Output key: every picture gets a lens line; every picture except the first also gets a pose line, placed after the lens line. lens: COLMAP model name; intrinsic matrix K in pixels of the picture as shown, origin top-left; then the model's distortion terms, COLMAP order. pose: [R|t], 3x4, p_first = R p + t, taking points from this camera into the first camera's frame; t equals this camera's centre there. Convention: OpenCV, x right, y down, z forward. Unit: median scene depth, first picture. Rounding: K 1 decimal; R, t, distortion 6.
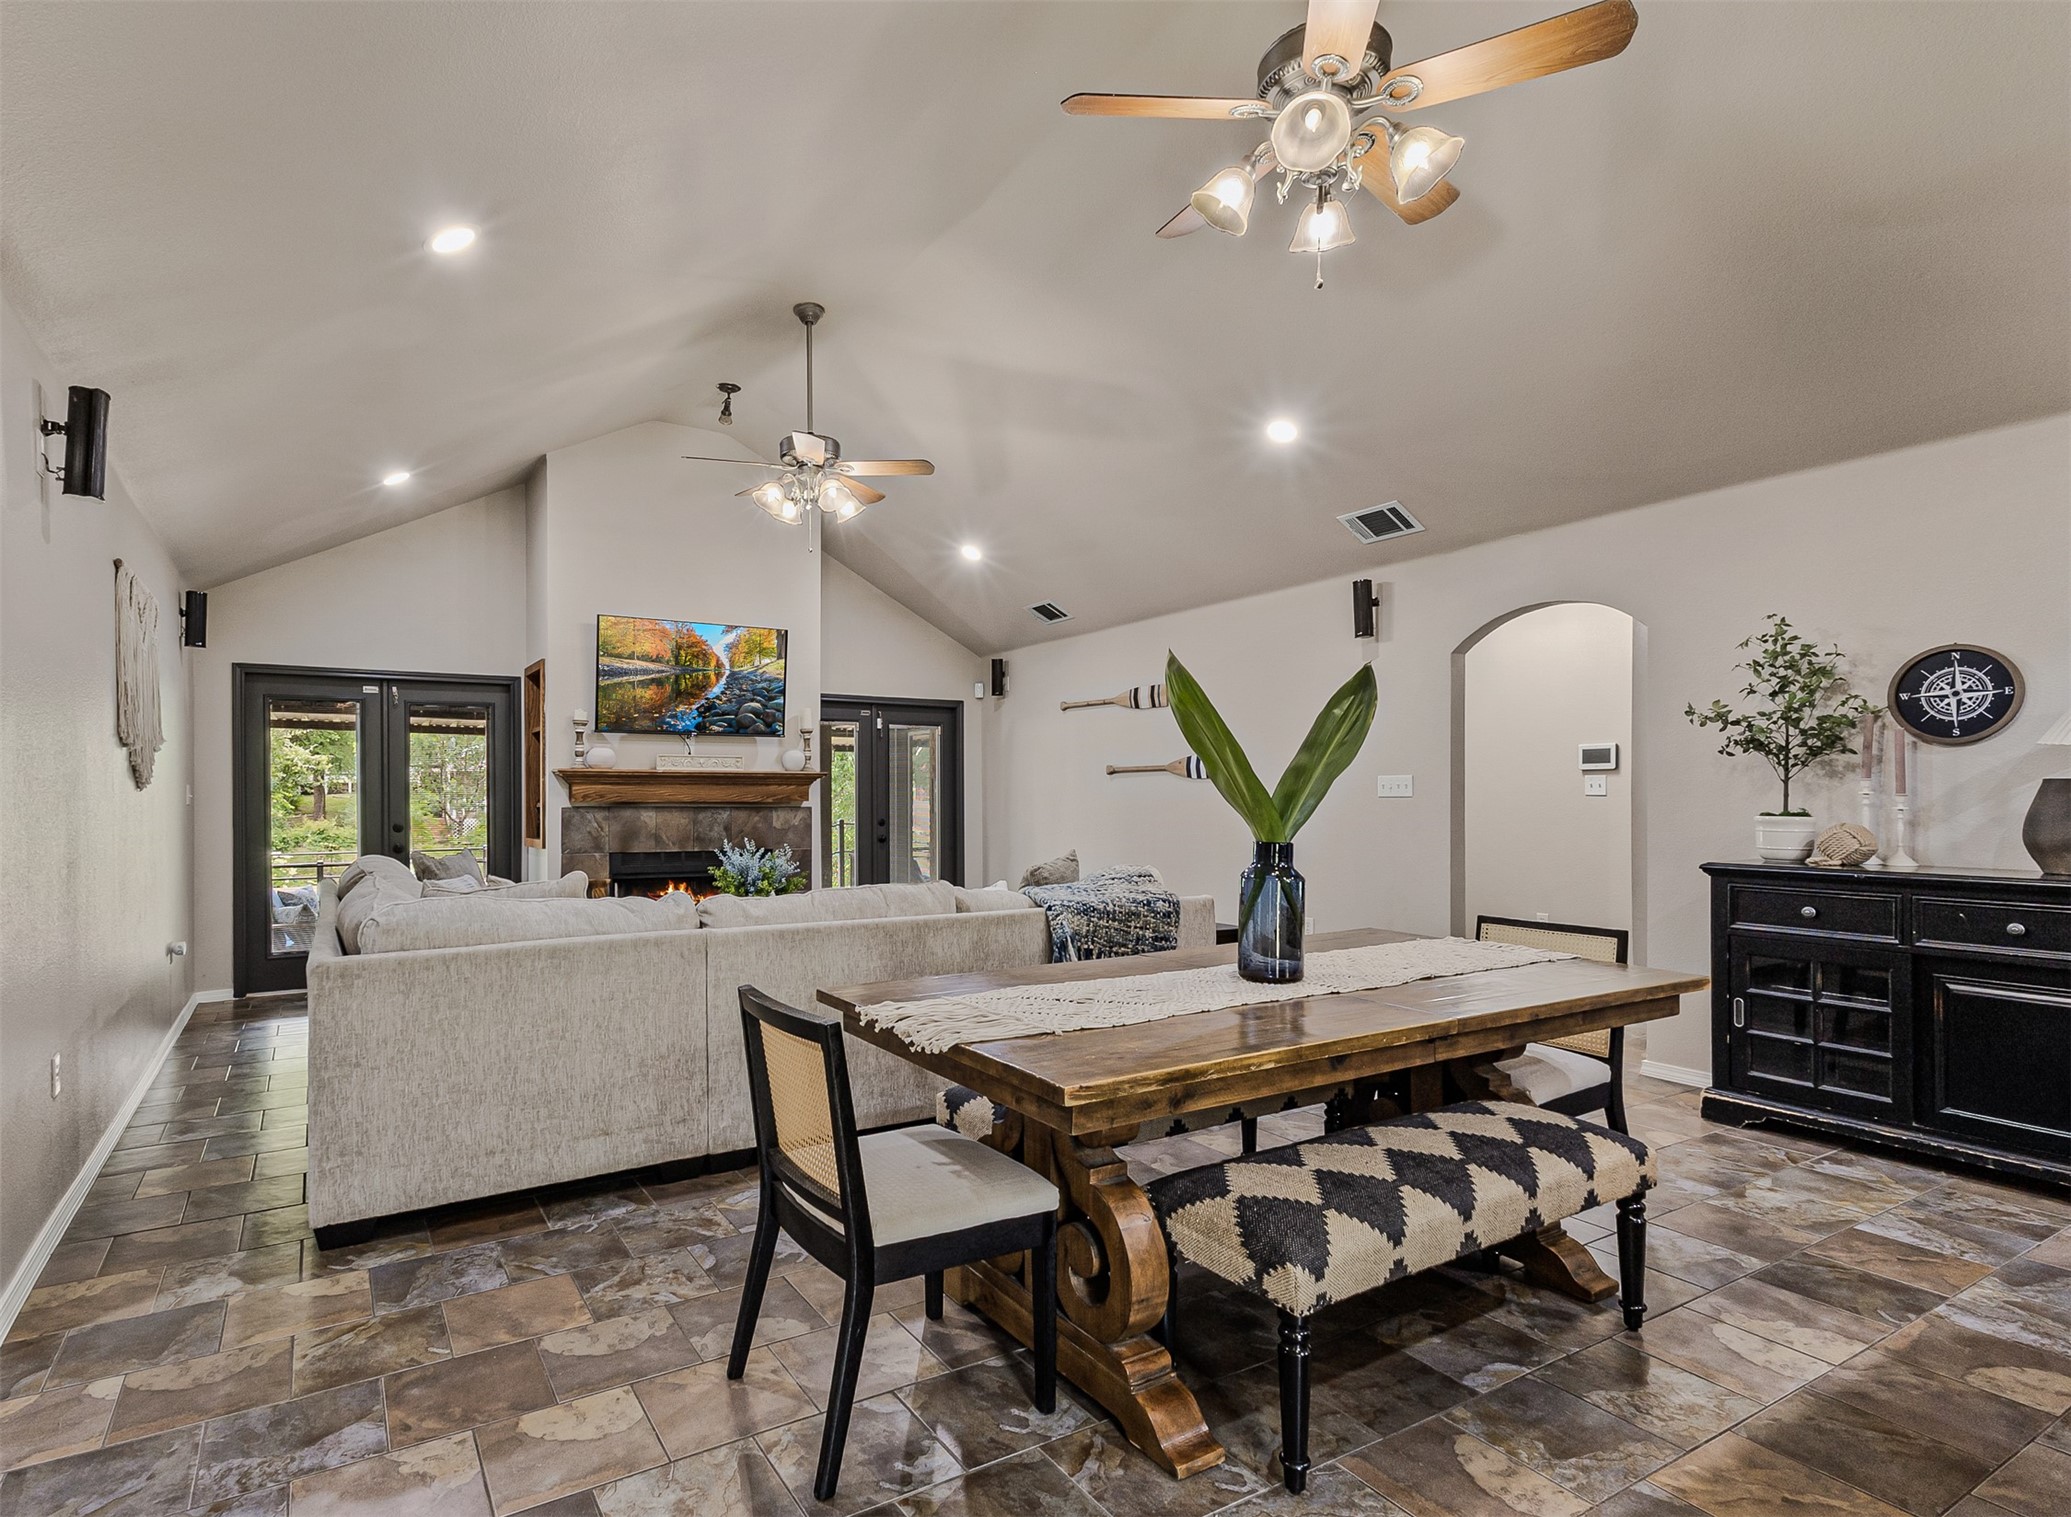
lens RADIAL K [[1068.4, 0, 946.5], [0, 1068.4, 788.1], [0, 0, 1]] dist [0.015368, 0.000448]
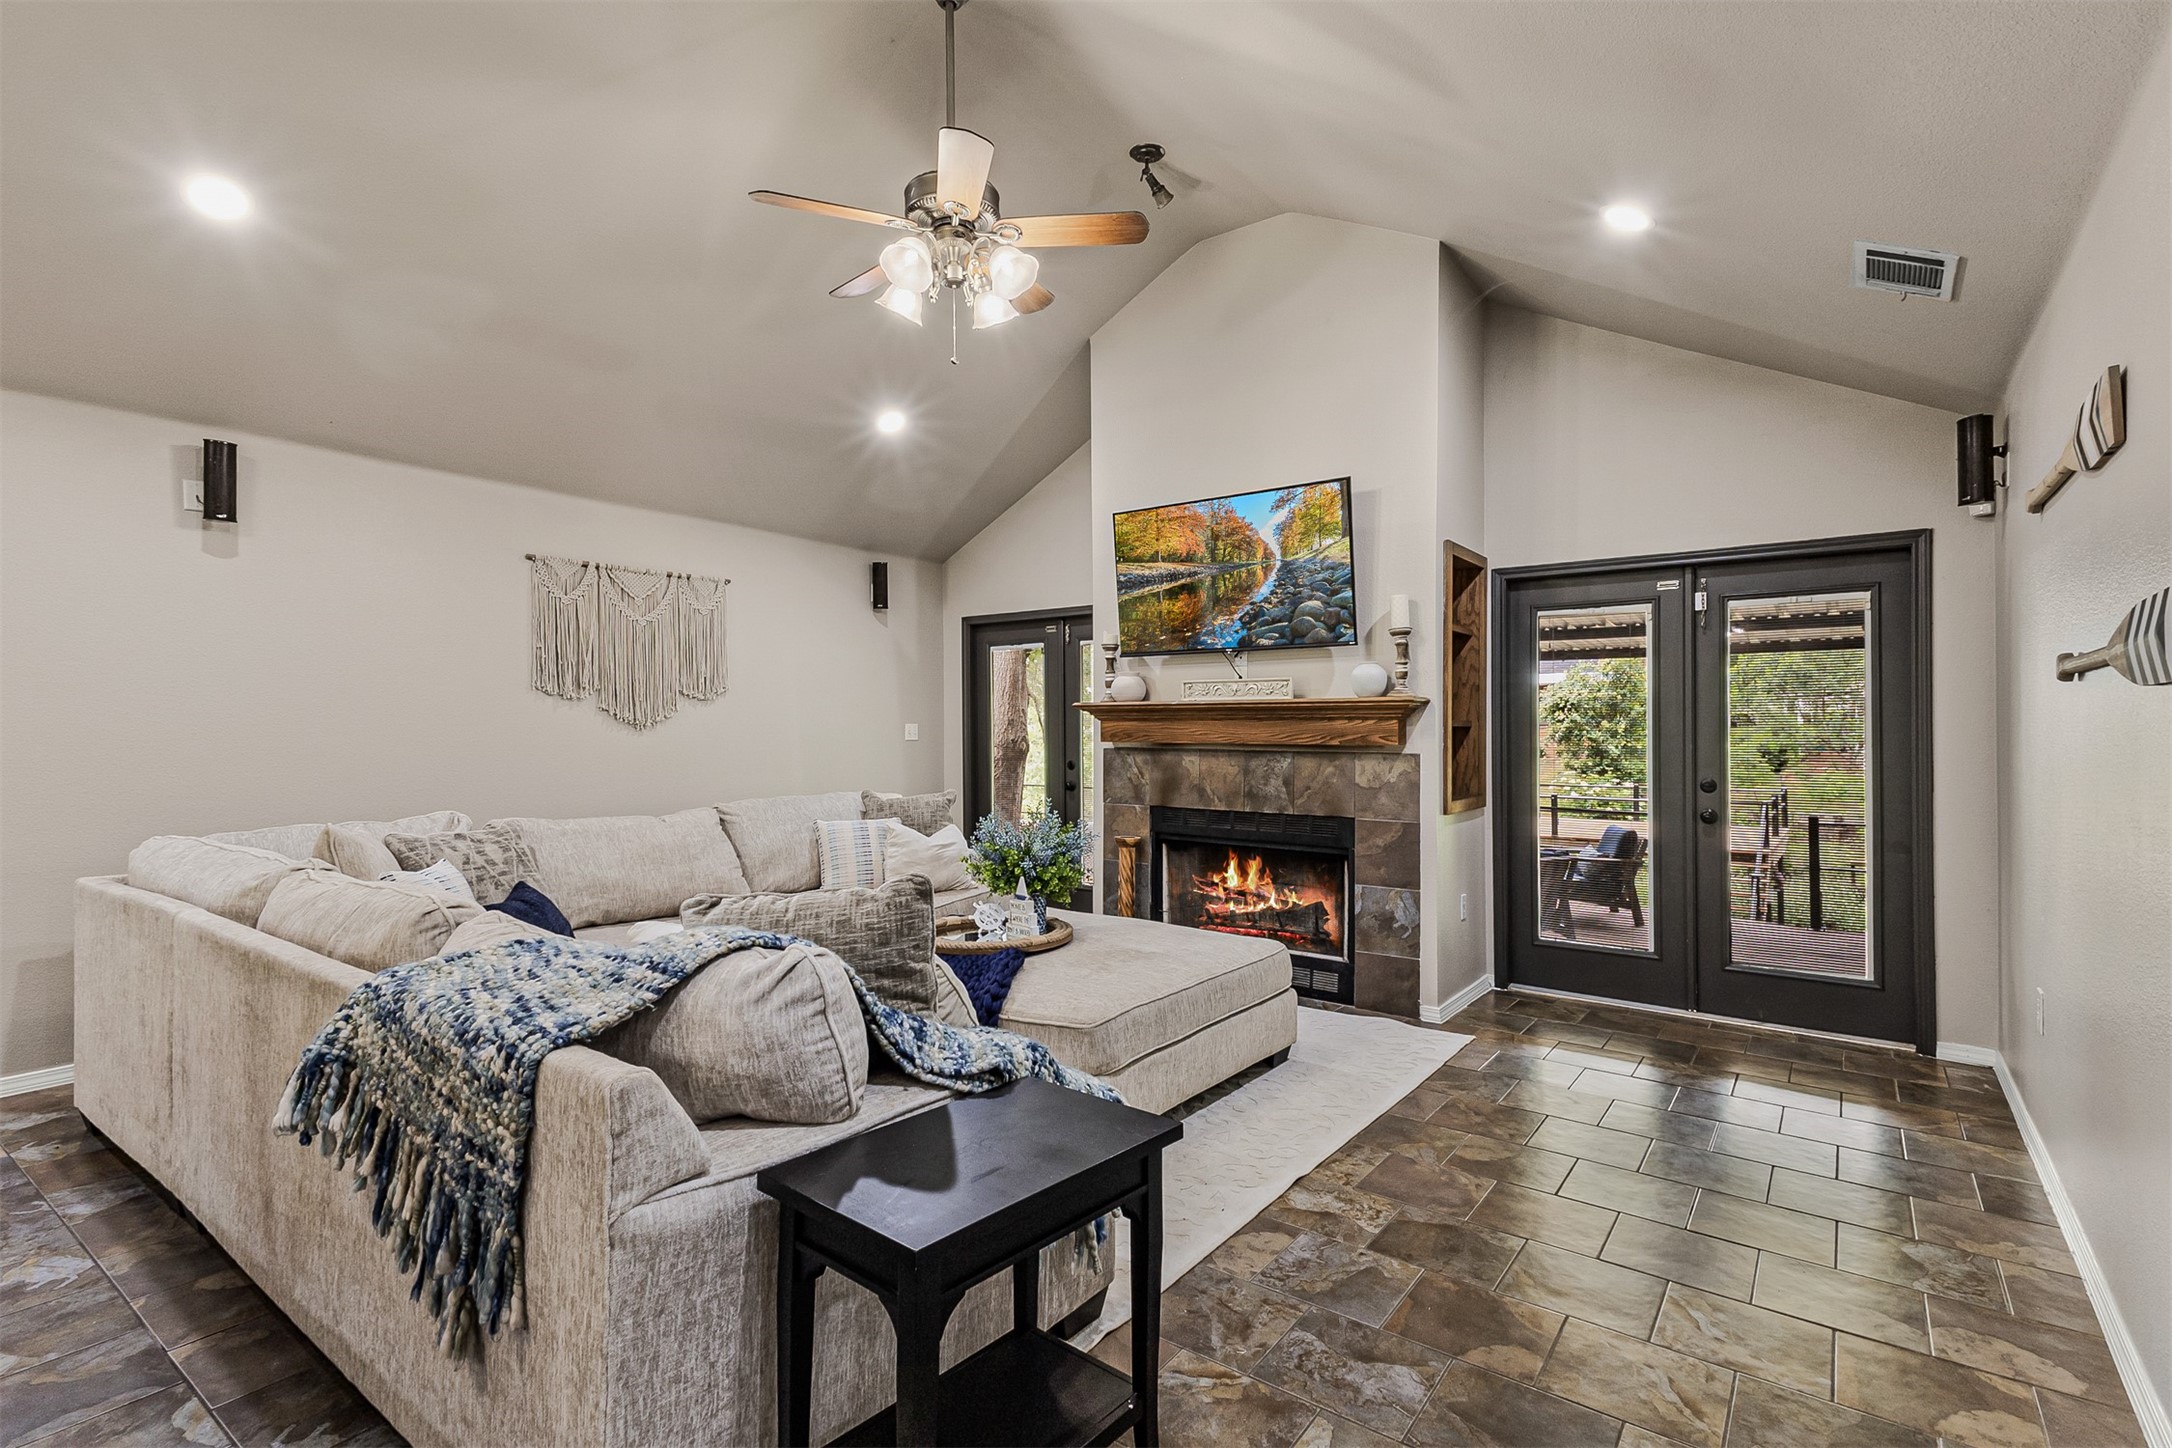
lens RADIAL K [[1016.5, 0, 1080.1], [0, 1016.5, 719.4], [0, 0, 1]] dist [0.025969, -0.001449]
pose [[0.393906, -0.007344, -0.919121, 0.376948], [0.005398, 0.999969, -0.005677, -0.000362], [0.919135, -0.002725, 0.393933, 0.656905]]
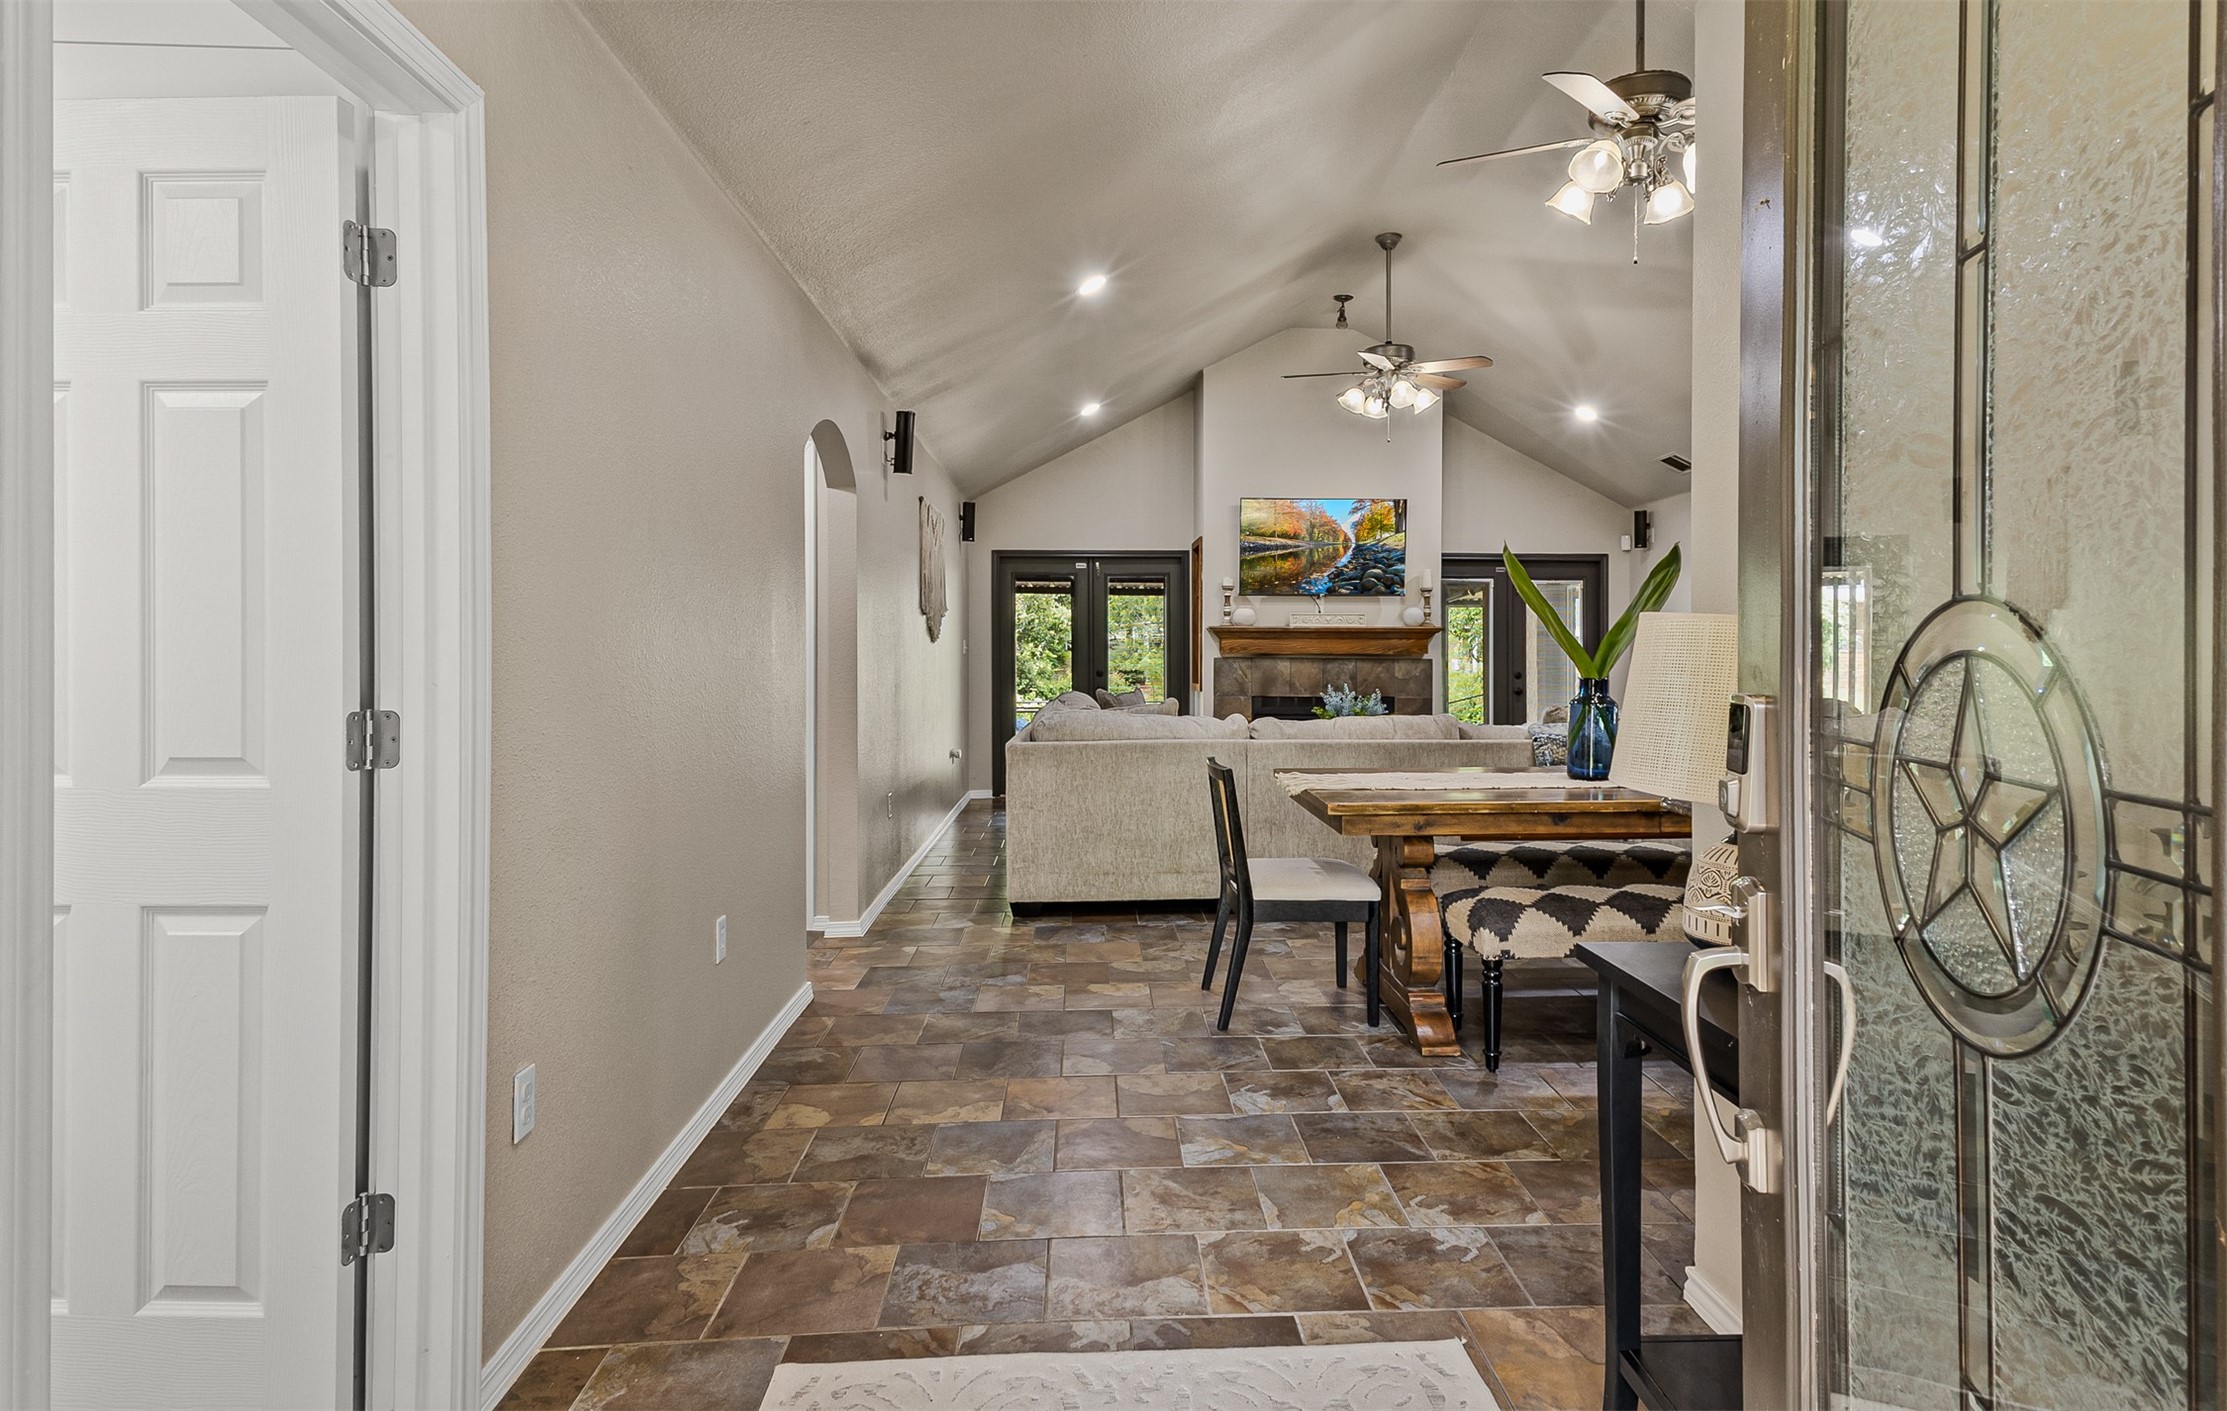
lens RADIAL K [[1171.9, 0, 1155.9], [0, 1171.9, 634.7], [0, 0, 1]] dist [0.000793, -0.000026]
pose [[0.892218, -0.004636, -0.451581, 0.182332], [0.000847, 0.999963, -0.008592, 0.003099], [0.451604, 0.007284, 0.892189, -0.218102]]
